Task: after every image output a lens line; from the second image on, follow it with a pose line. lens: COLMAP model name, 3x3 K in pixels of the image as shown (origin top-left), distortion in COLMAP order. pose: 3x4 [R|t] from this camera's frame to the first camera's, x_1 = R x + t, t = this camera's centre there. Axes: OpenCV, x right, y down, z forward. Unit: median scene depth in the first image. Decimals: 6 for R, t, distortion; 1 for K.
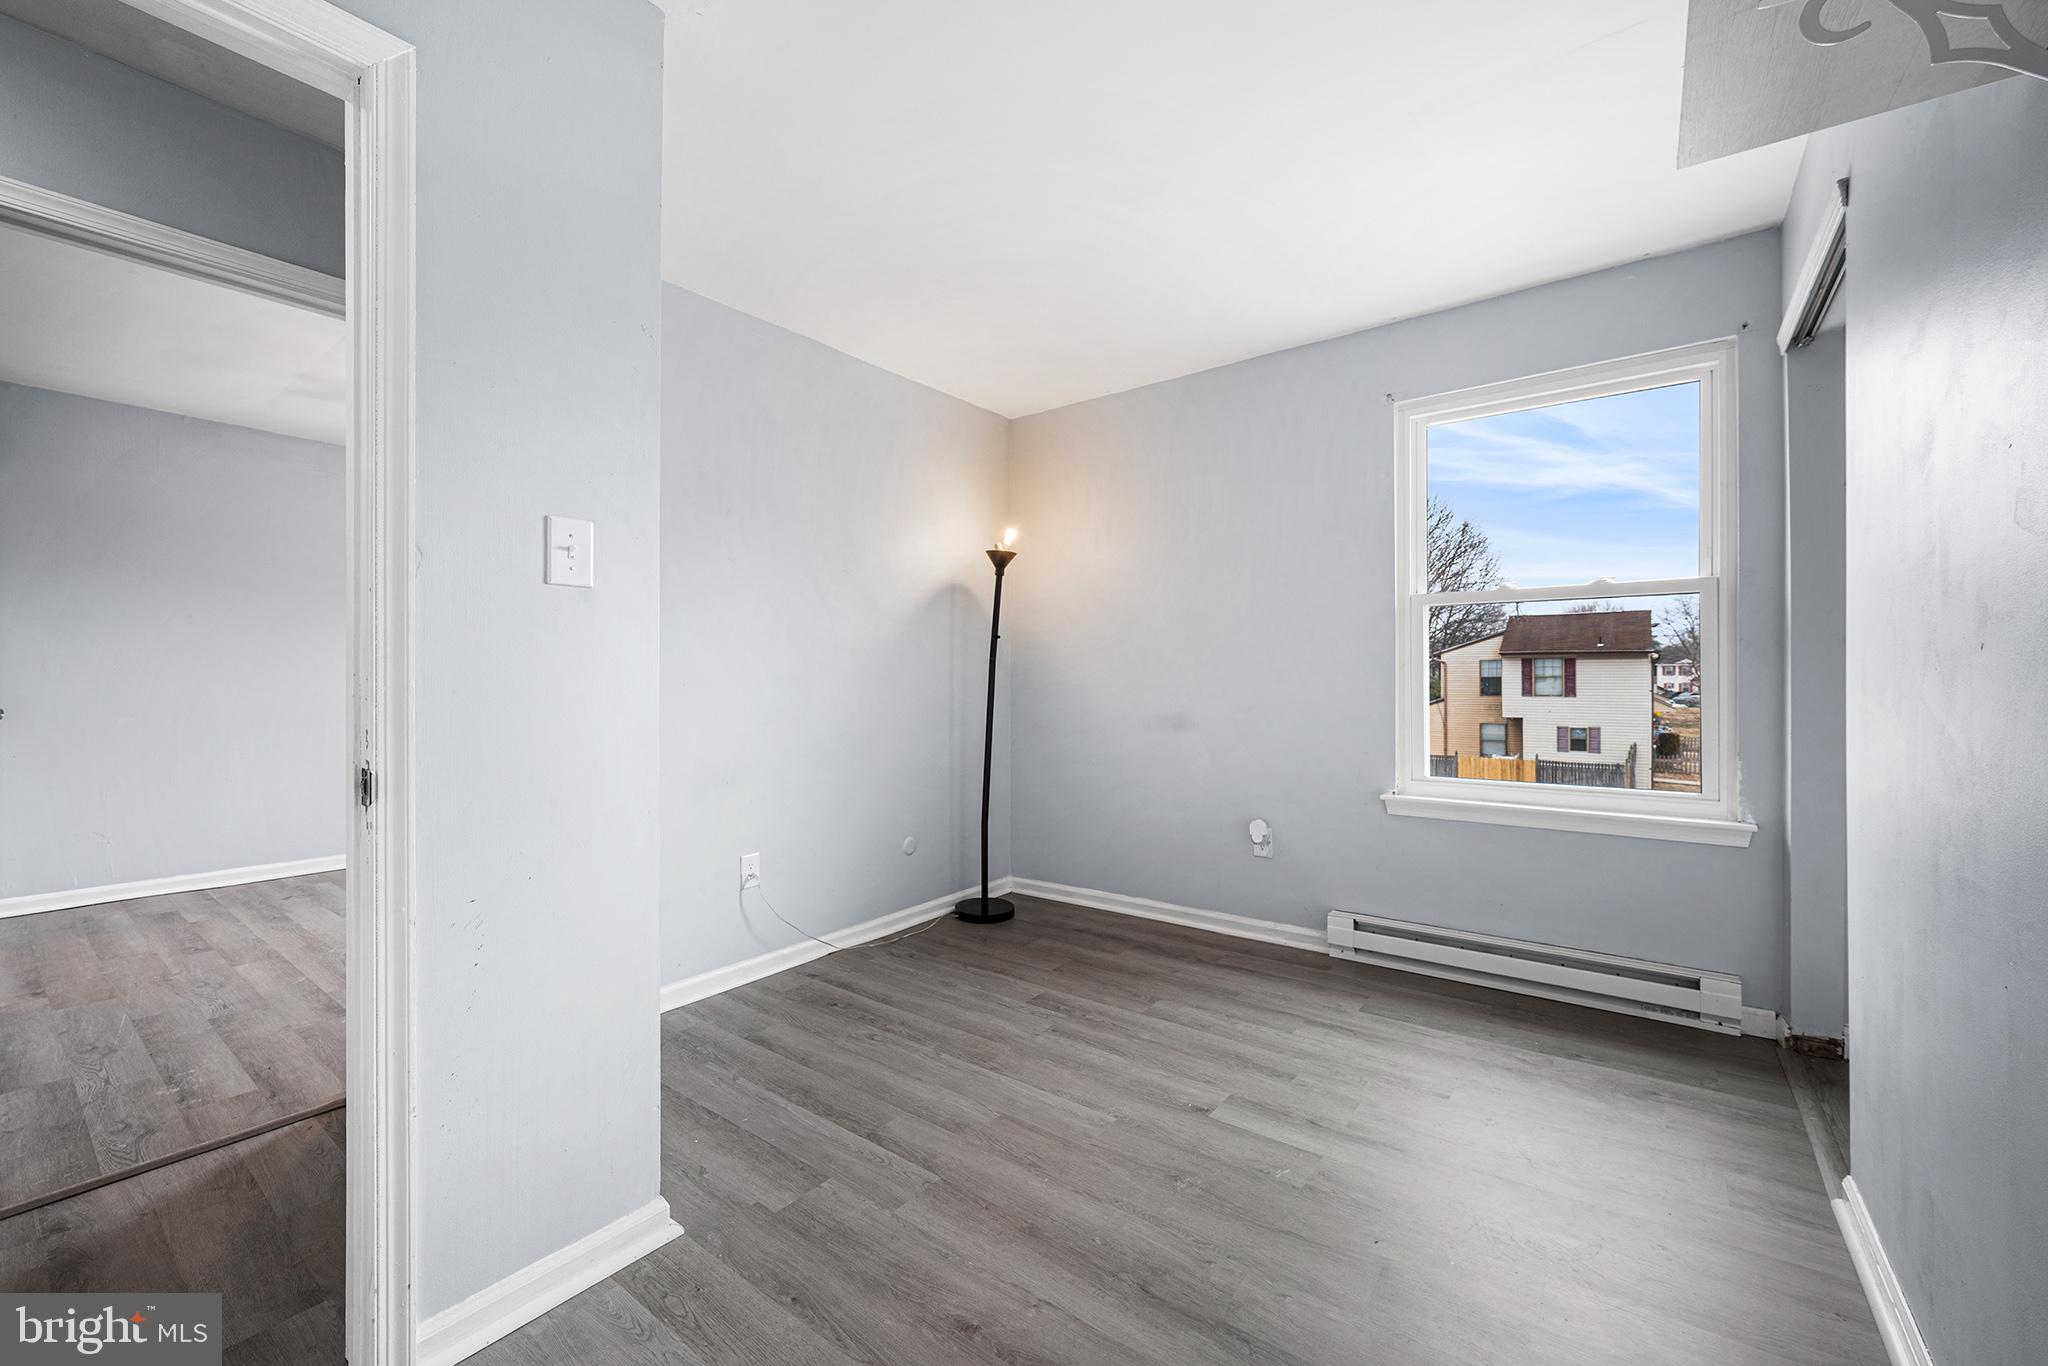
lens RADIAL K [[828.2, 0, 1024.0], [0, 828.2, 683.0], [0, 0, 1]] dist [-0.000342, 0.000076]
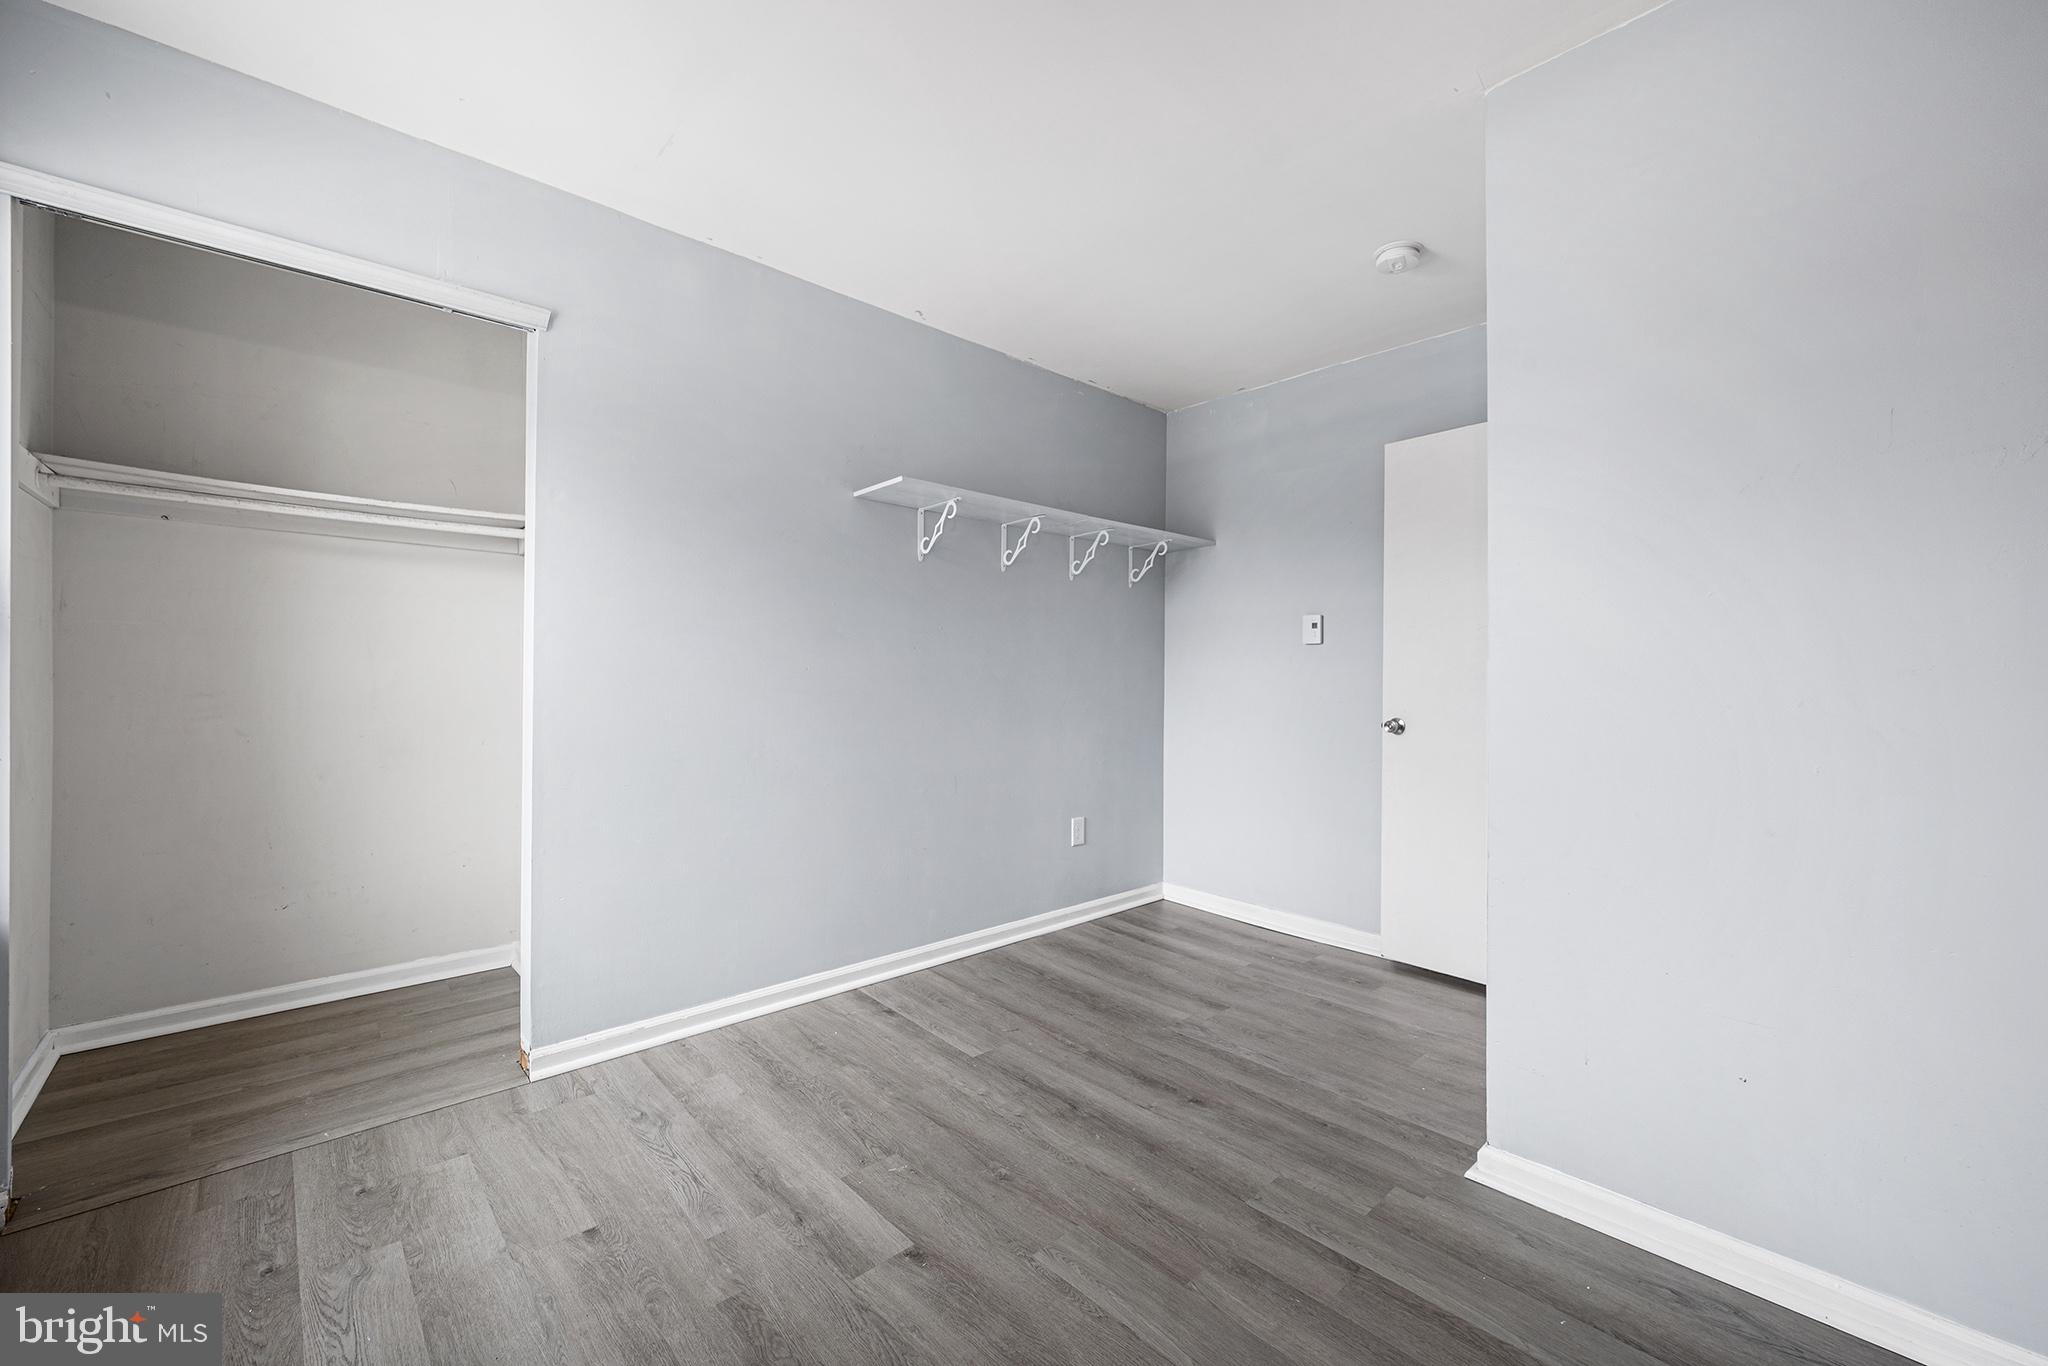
lens RADIAL K [[828.2, 0, 1024.0], [0, 828.2, 683.0], [0, 0, 1]] dist [-0.000342, 0.000076]
pose [[-0.984649, -0.004483, 0.174489, -0.012824], [-0.003547, 0.999978, 0.005676, -0.008248], [-0.174511, 0.004970, -0.984643, 1.932921]]
